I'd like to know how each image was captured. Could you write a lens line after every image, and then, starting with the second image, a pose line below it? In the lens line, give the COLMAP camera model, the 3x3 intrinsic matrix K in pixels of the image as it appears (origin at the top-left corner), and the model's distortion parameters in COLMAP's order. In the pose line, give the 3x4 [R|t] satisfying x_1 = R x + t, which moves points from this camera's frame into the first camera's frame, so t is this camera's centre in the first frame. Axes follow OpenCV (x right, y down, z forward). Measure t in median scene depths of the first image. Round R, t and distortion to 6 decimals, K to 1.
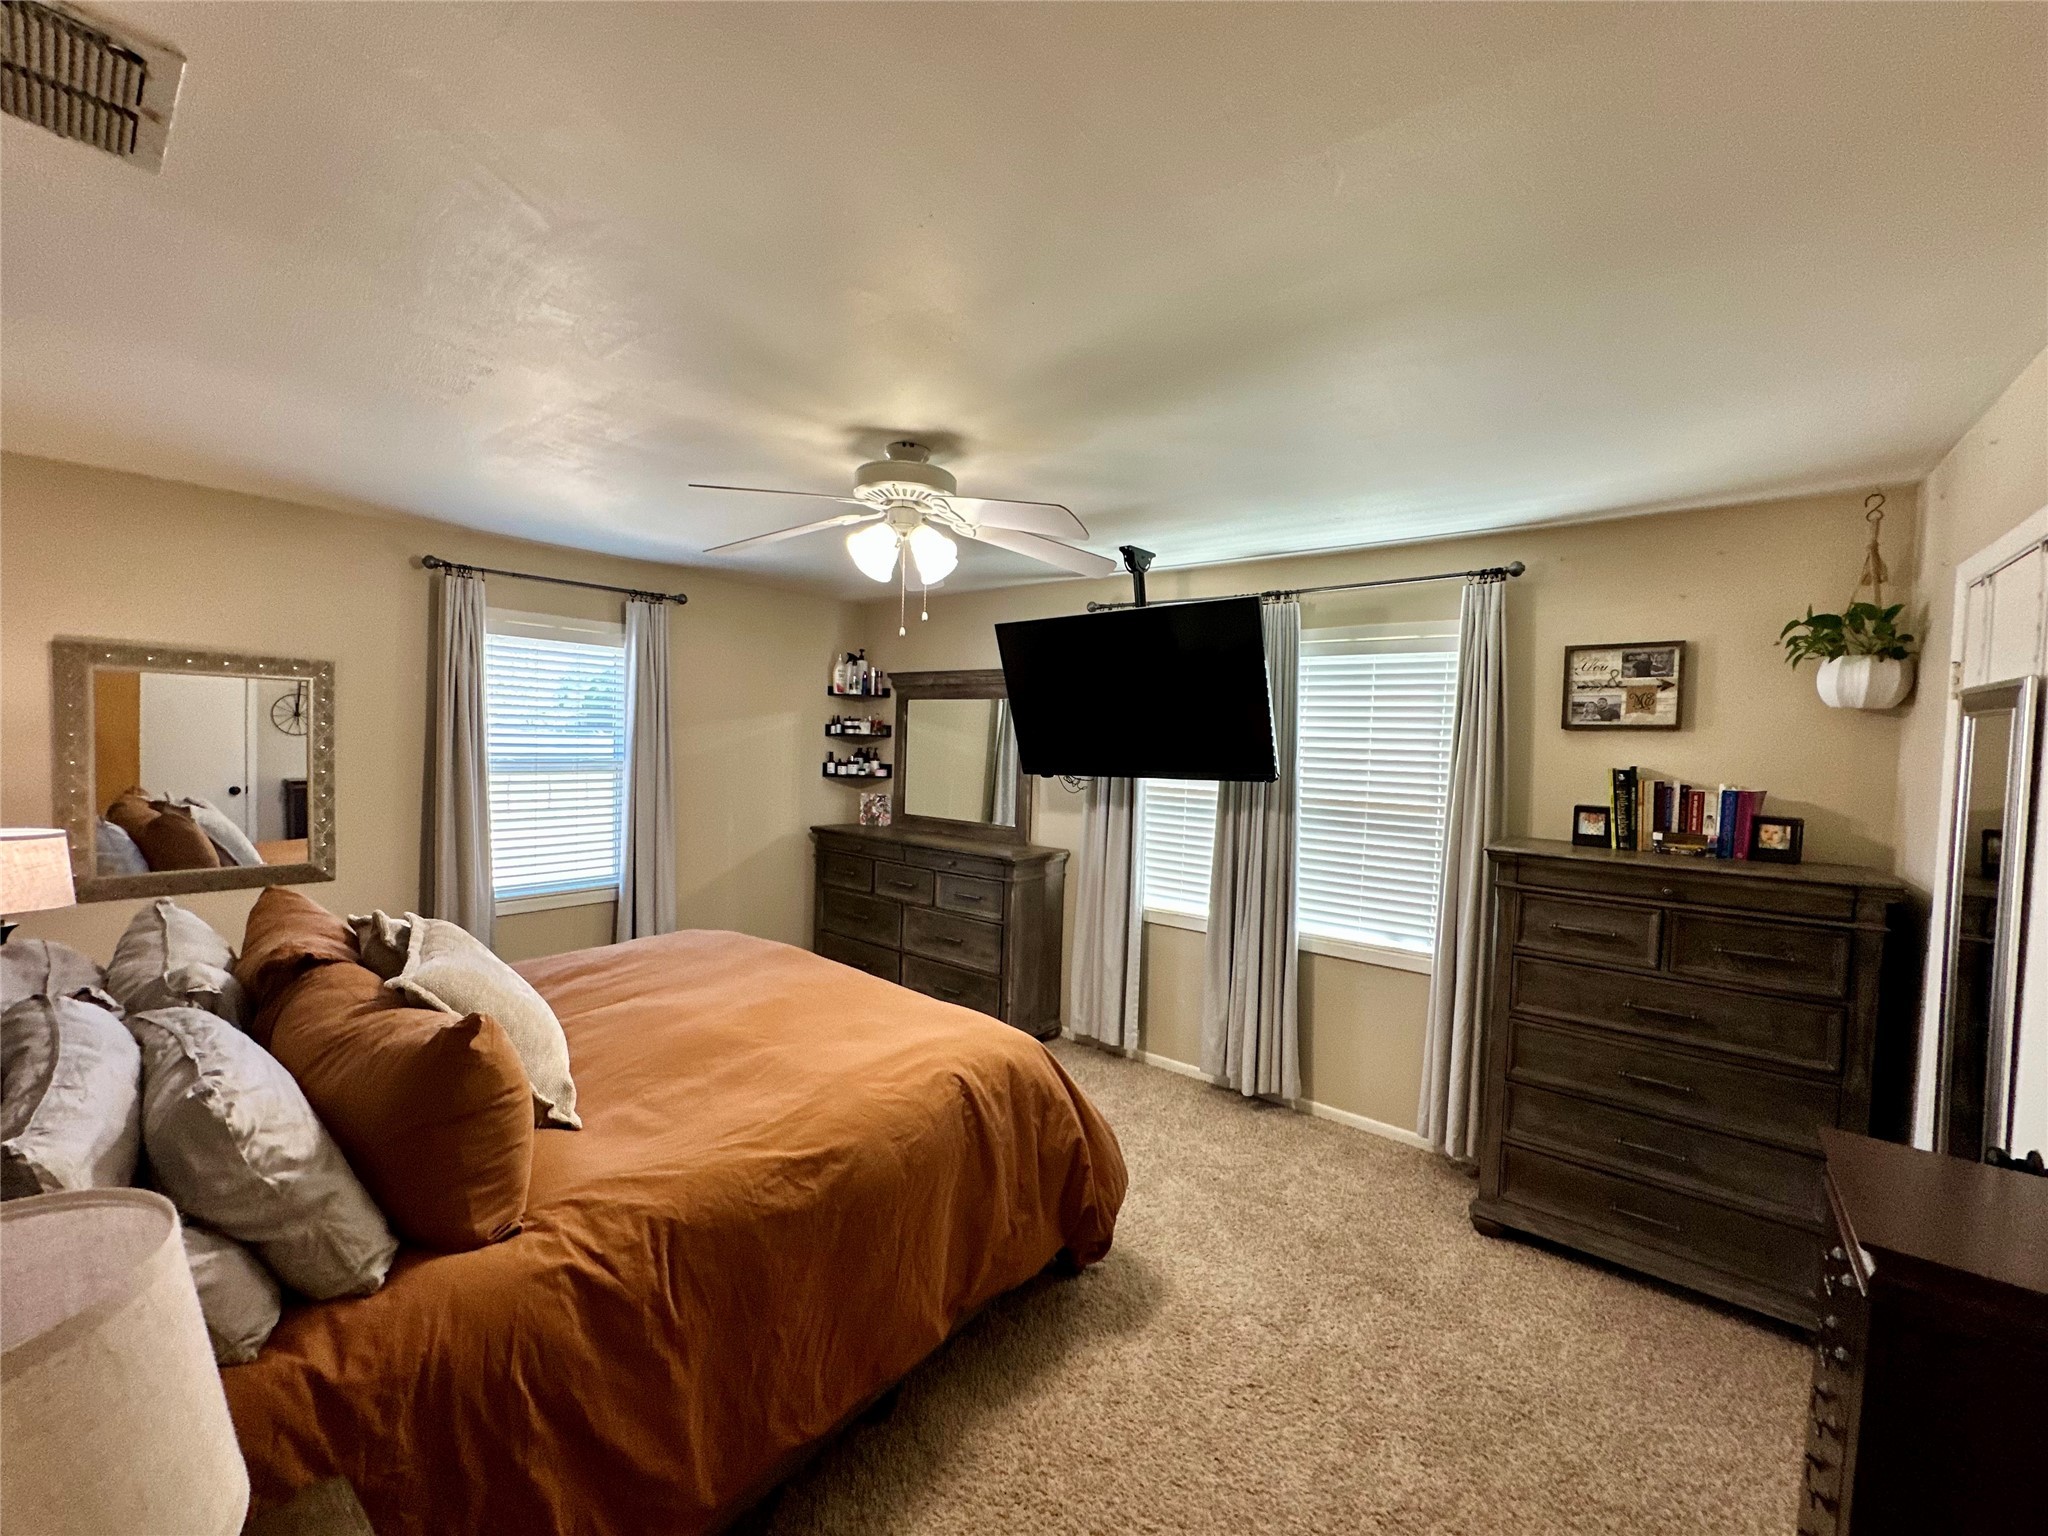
lens RADIAL K [[811.7, 0, 1021.9], [0, 811.7, 768.9], [0, 0, 1]] dist [-0.001833, 0.000813]
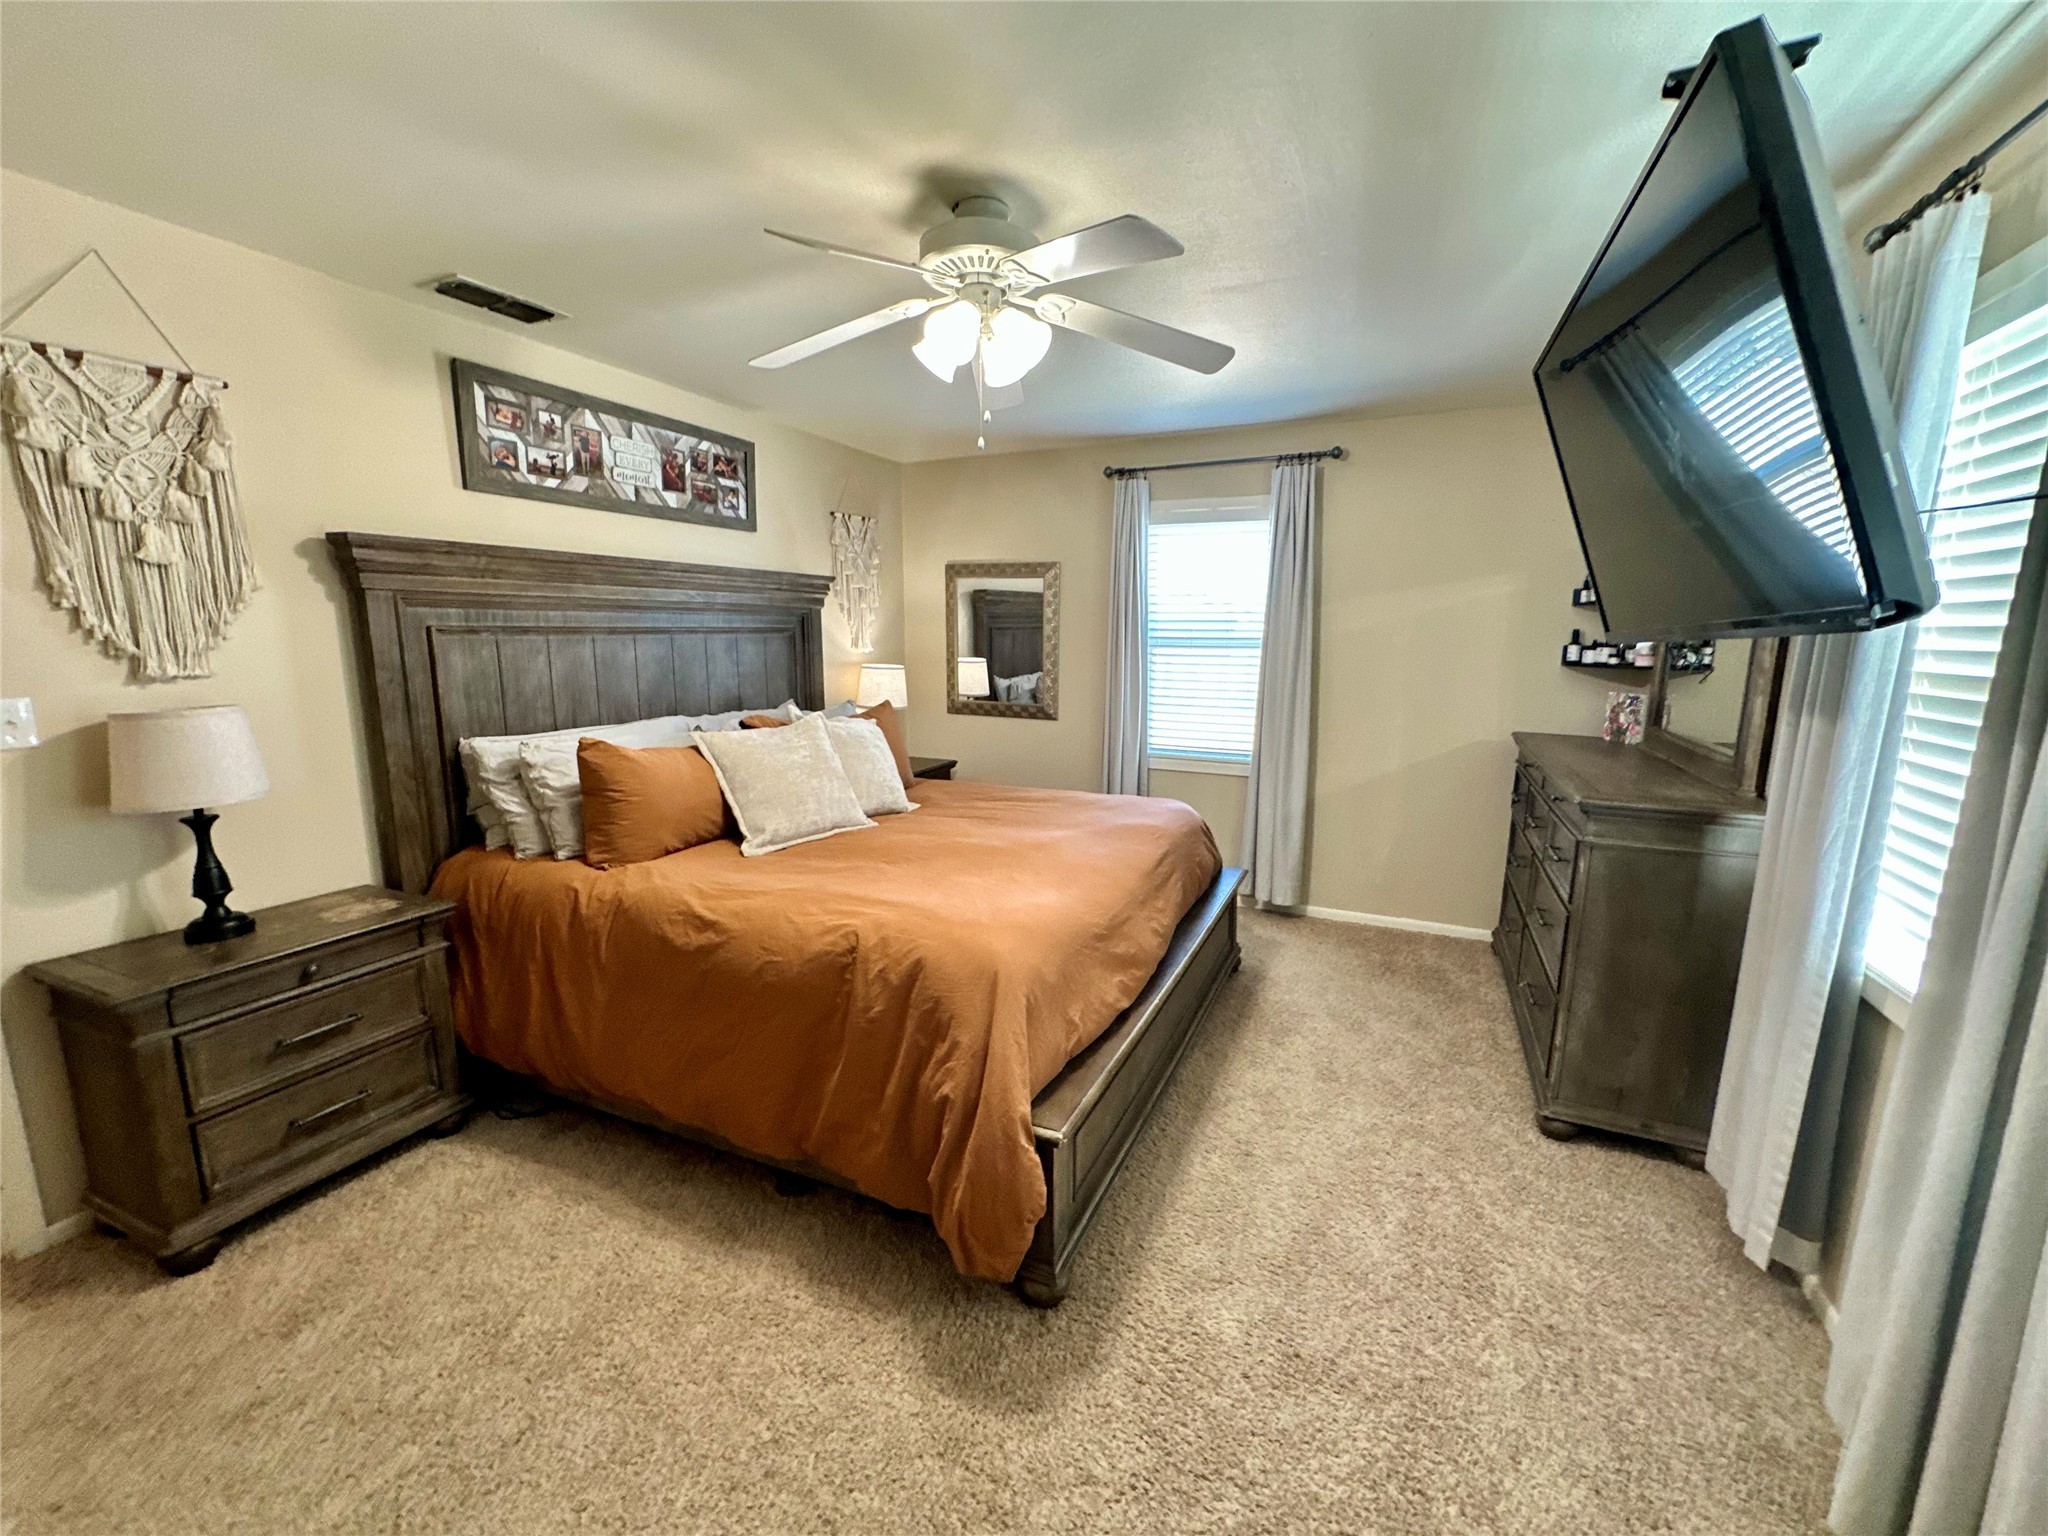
lens RADIAL K [[811.7, 0, 1024.5], [0, 811.7, 765.6], [0, 0, 1]] dist [-0.001833, 0.000813]
pose [[0.247439, 0.133557, -0.959654, 0.476335], [-0.039871, 0.991019, 0.127642, 0.035630], [0.968083, 0.006678, 0.250542, 0.550476]]
